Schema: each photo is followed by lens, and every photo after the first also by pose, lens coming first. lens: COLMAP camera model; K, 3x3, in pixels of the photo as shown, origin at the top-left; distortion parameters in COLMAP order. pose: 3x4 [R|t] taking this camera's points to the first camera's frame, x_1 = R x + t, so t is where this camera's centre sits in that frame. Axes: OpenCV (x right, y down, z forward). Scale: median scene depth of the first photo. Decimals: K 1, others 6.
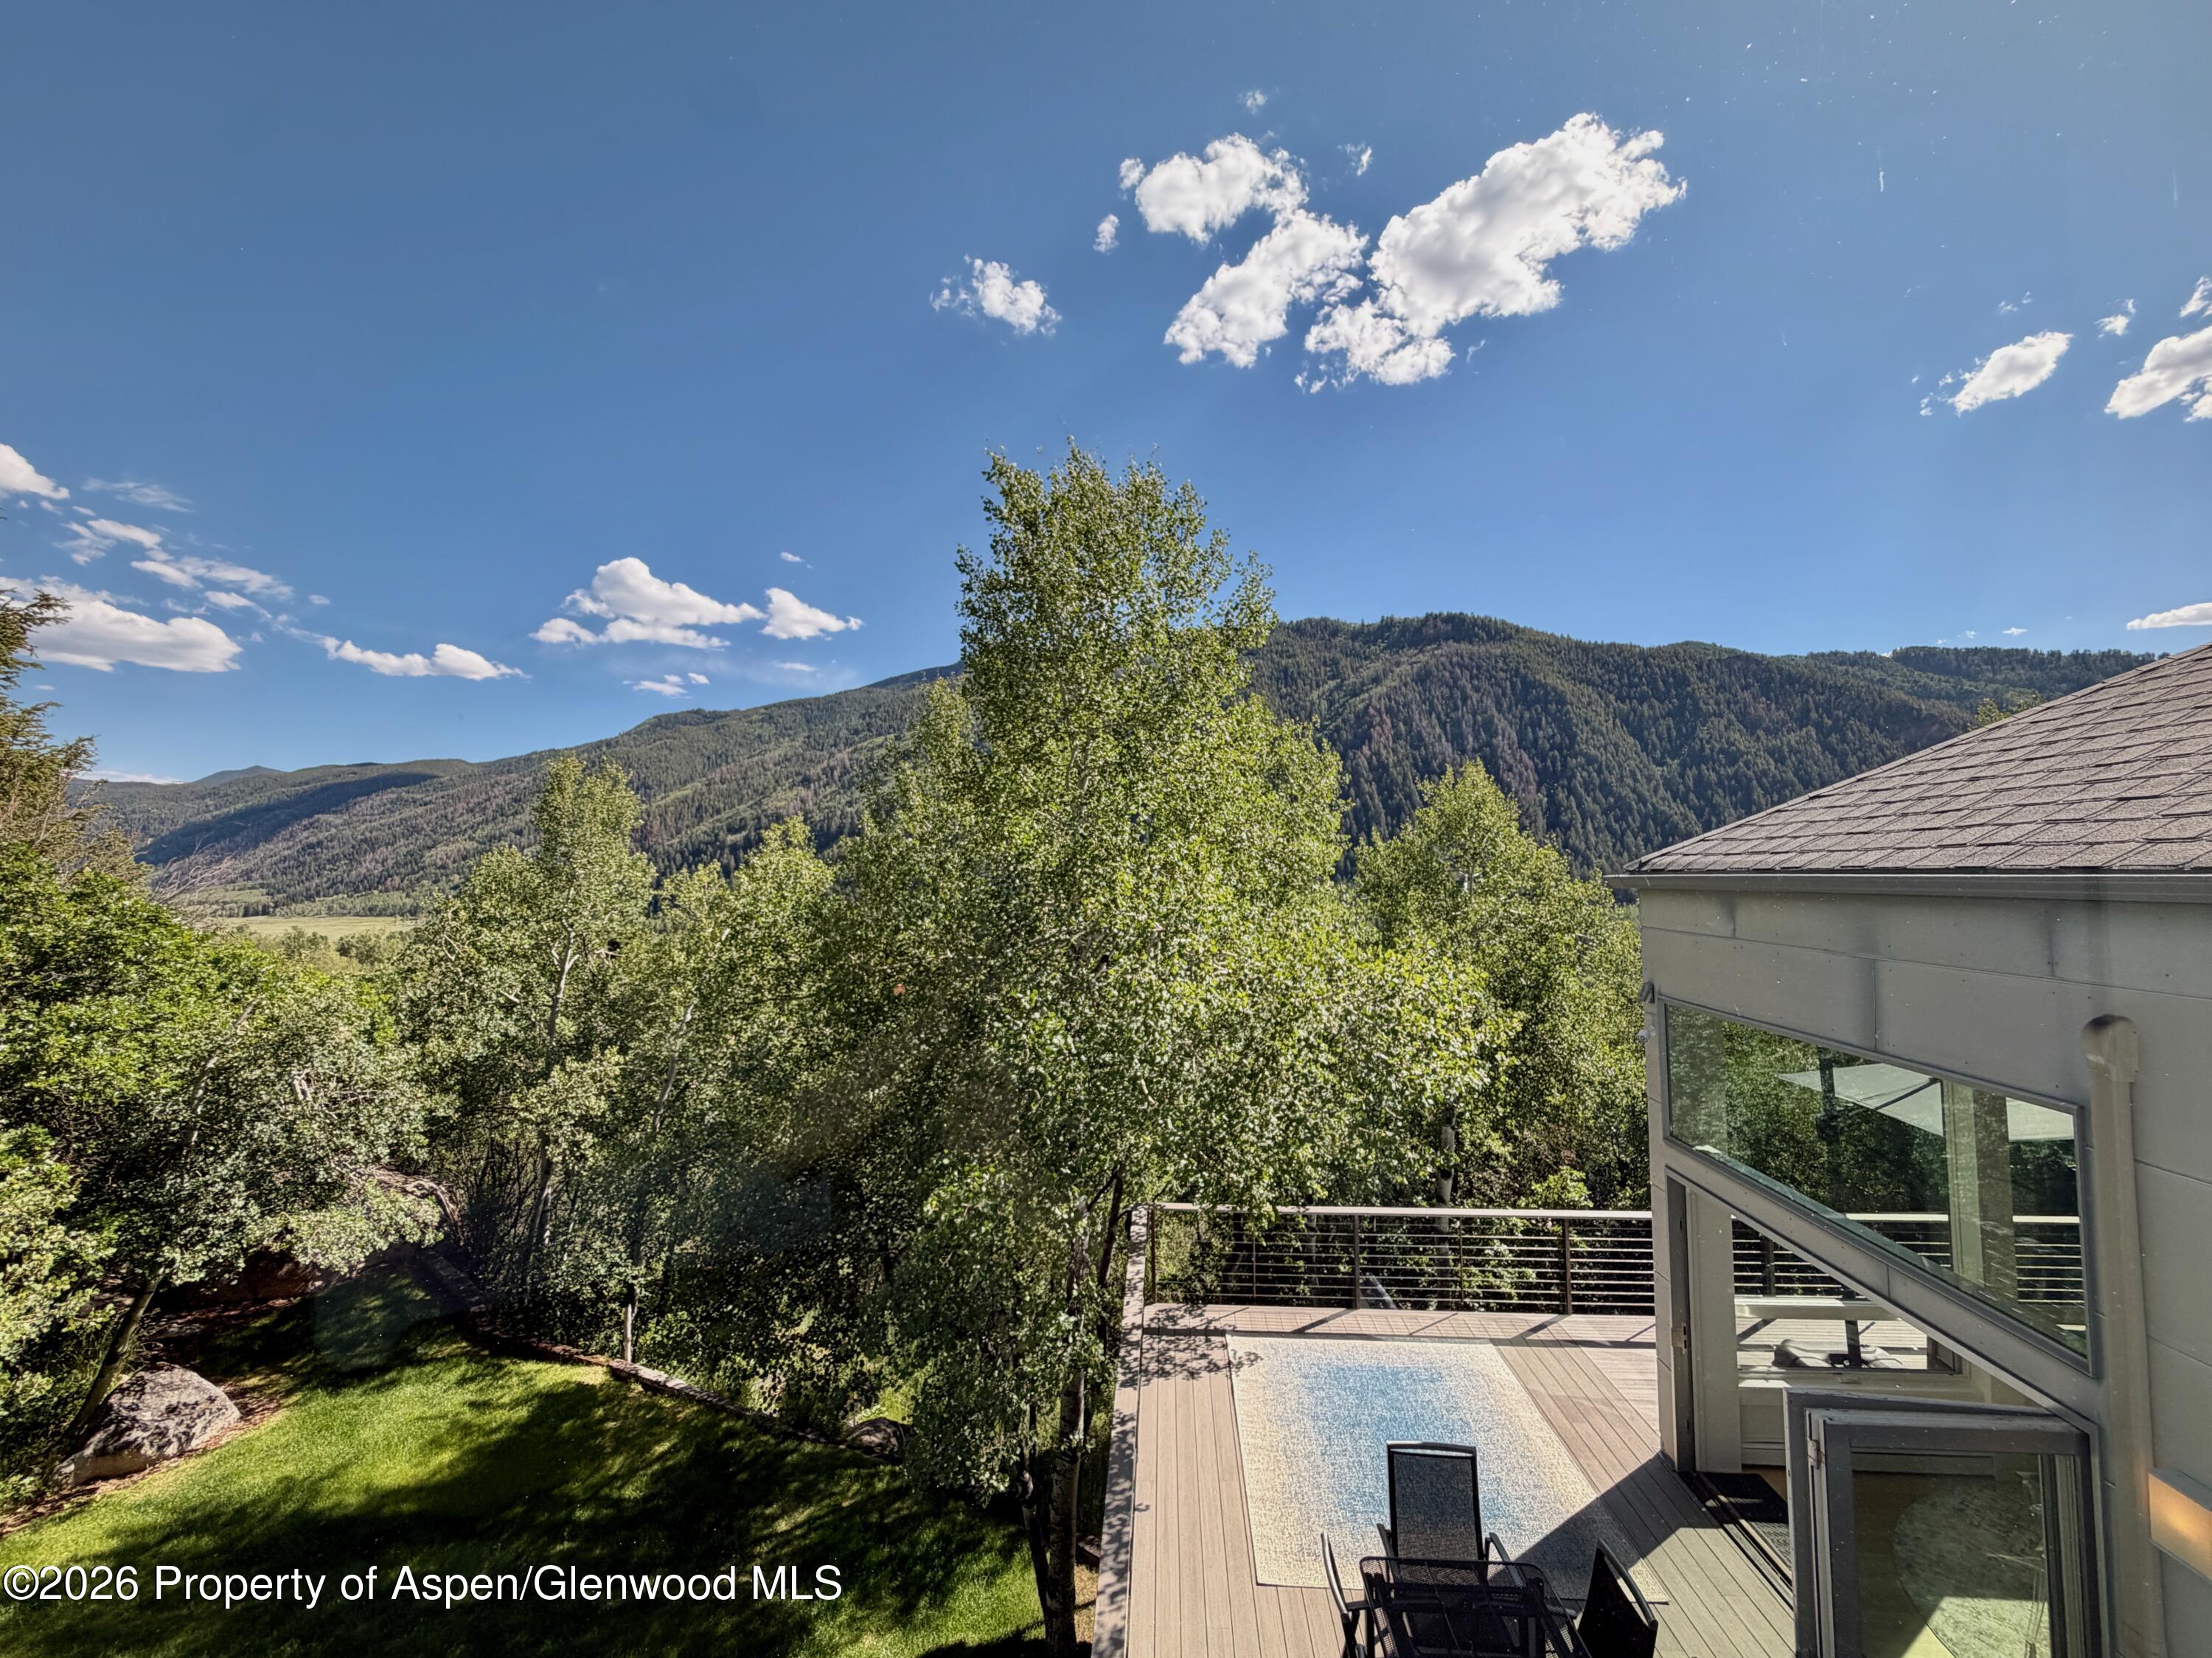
lens RADIAL K [[924.4, 0, 1101.8], [0, 924.4, 831.9], [0, 0, 1]] dist [0.010884, -0.001319]
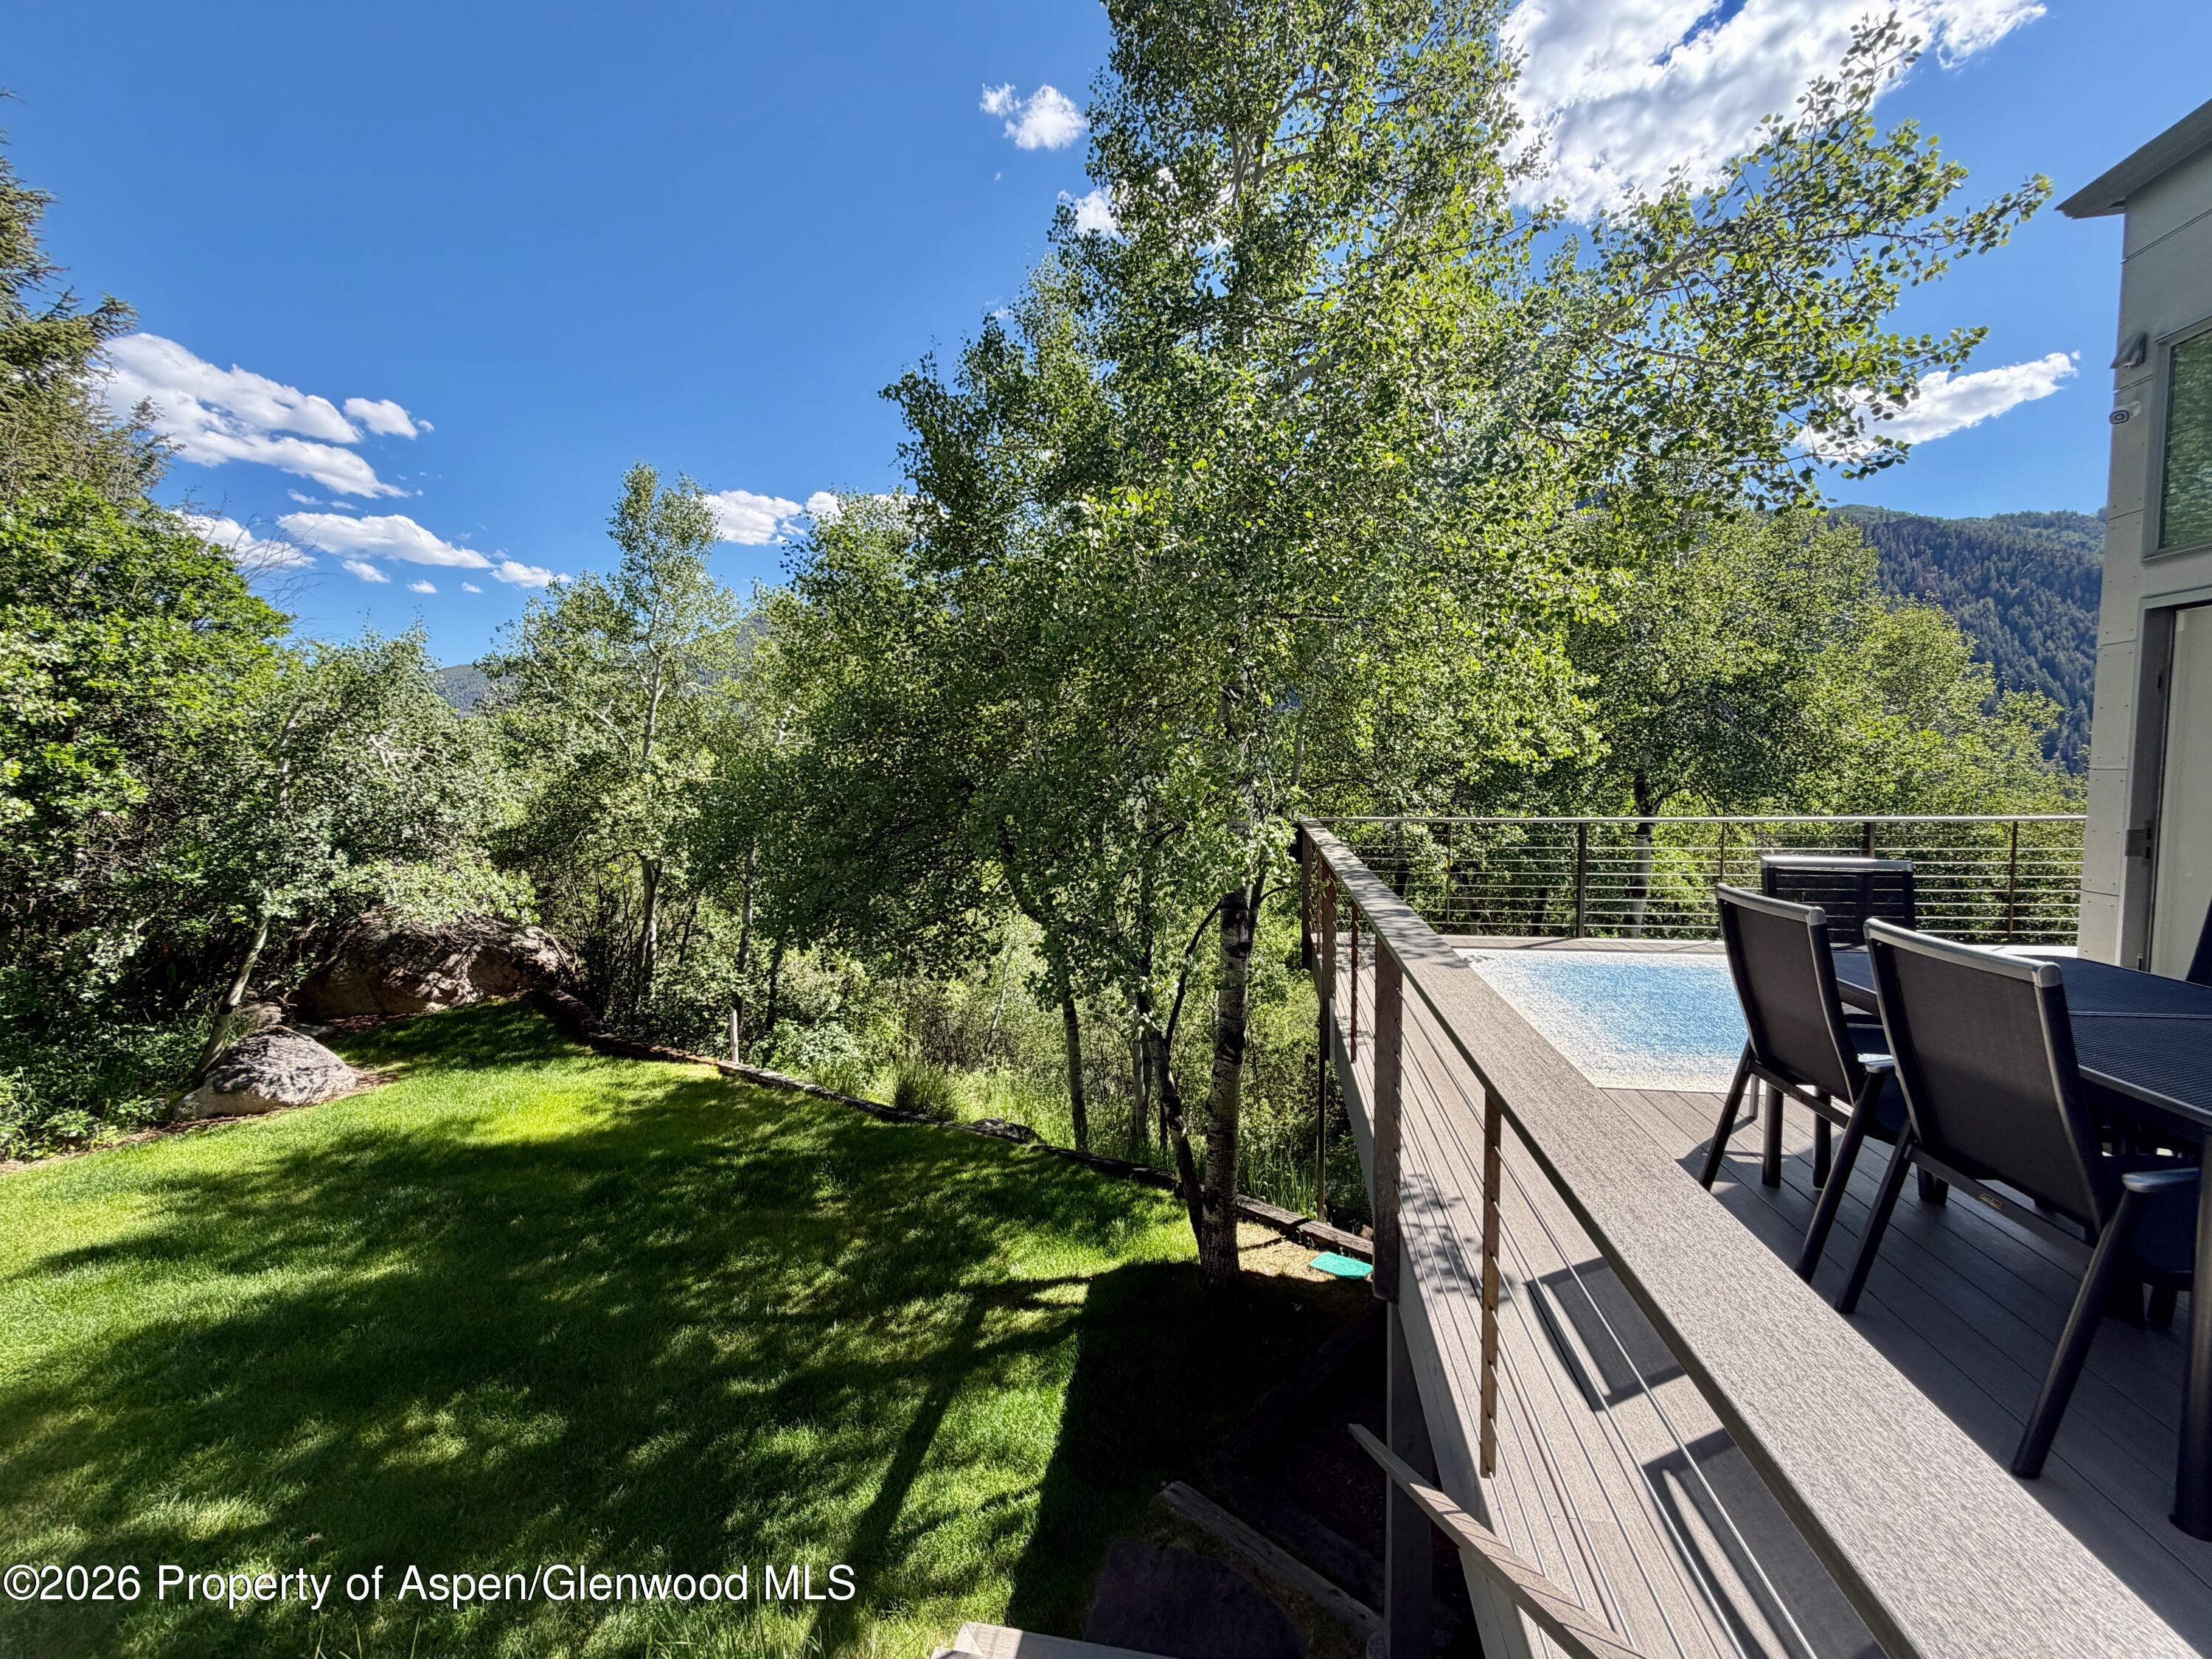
lens RADIAL K [[924.4, 0, 1091.9], [0, 924.4, 830.7], [0, 0, 1]] dist [0.010884, -0.001319]
pose [[0.993721, -0.003923, -0.111822, -0.048274], [0.016401, 0.993697, 0.110894, 0.280737], [0.110682, -0.112032, 0.987521, 0.155603]]
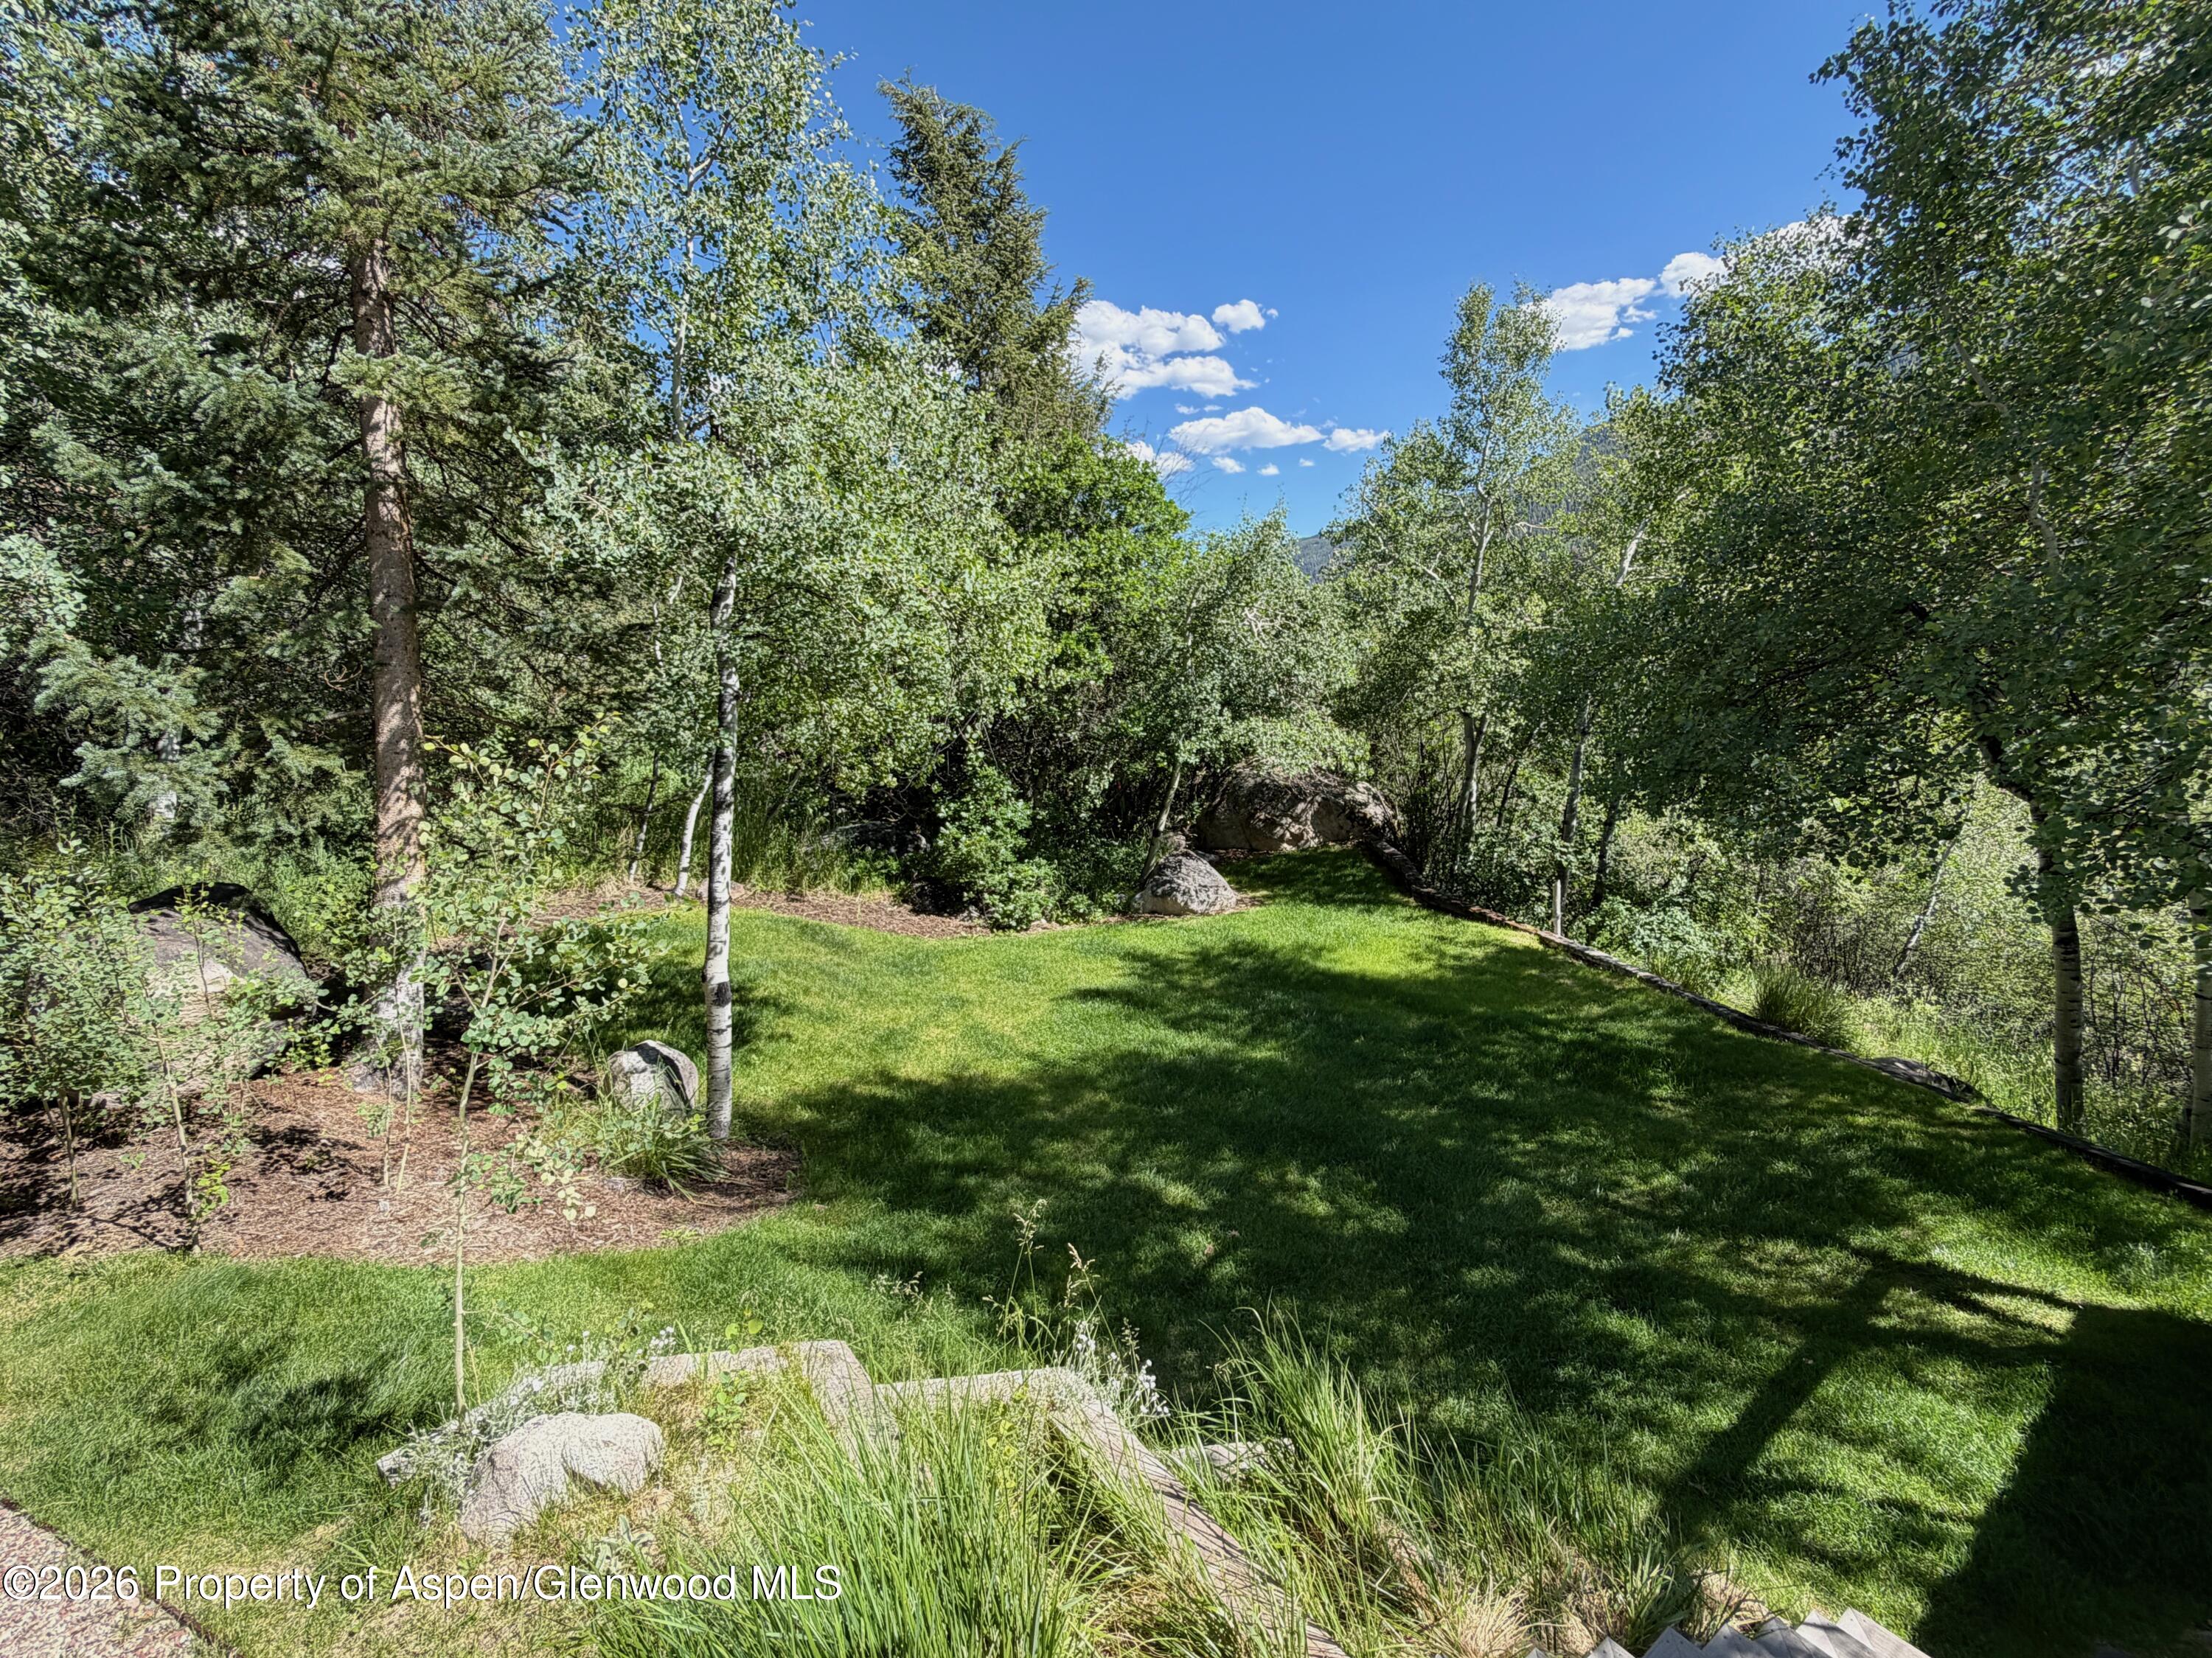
lens RADIAL K [[993.2, 0, 1096.6], [0, 993.2, 830.4], [0, 0, 1]] dist [0.003281, 0.000311]
pose [[0.616813, 0.085896, -0.782409, -0.057070], [0.112489, 0.974204, 0.195633, 0.283546], [0.779030, -0.208681, 0.591240, 0.139439]]
